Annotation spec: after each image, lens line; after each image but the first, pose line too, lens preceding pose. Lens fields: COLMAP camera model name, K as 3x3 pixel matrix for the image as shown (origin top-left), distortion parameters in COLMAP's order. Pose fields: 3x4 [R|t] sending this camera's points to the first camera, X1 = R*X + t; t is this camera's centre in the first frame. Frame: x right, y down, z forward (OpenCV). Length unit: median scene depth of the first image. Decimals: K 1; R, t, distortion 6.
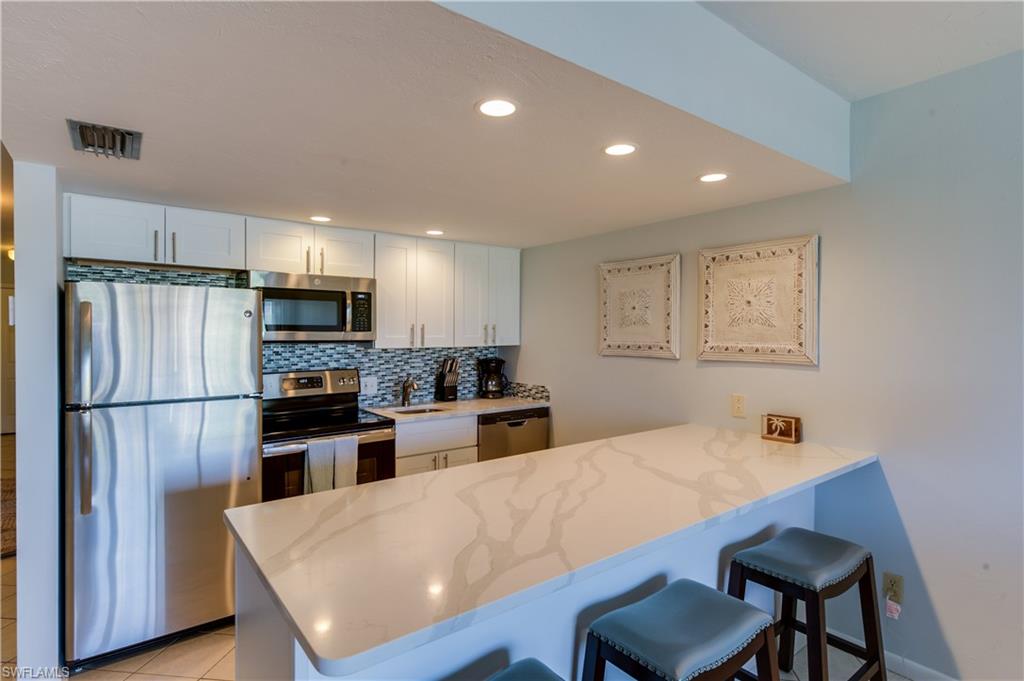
lens RADIAL K [[535.0, 0, 511.5], [0, 535.0, 343.9], [0, 0, 1]] dist [0.038326, 0.000022]
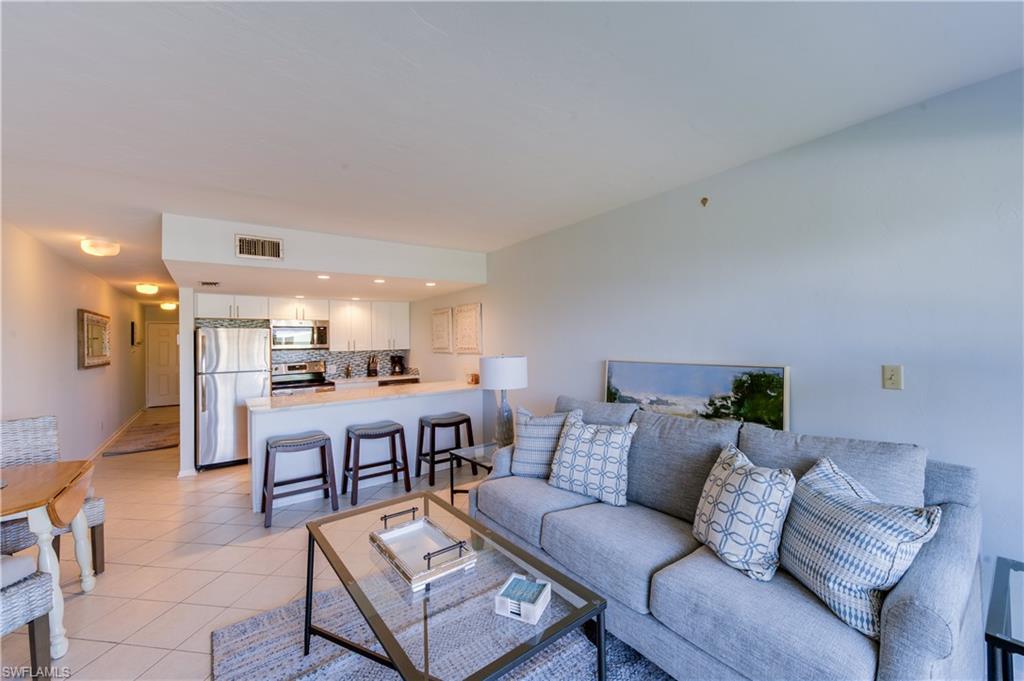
lens RADIAL K [[396.8, 0, 512.0], [0, 396.8, 340.5], [0, 0, 1]] dist [0.000161, 0.000018]
pose [[0.999445, -0.020612, -0.026178, 0.556573], [0.019990, 0.999517, -0.023792, 0.017136], [0.026656, 0.023255, 0.999374, -0.636412]]
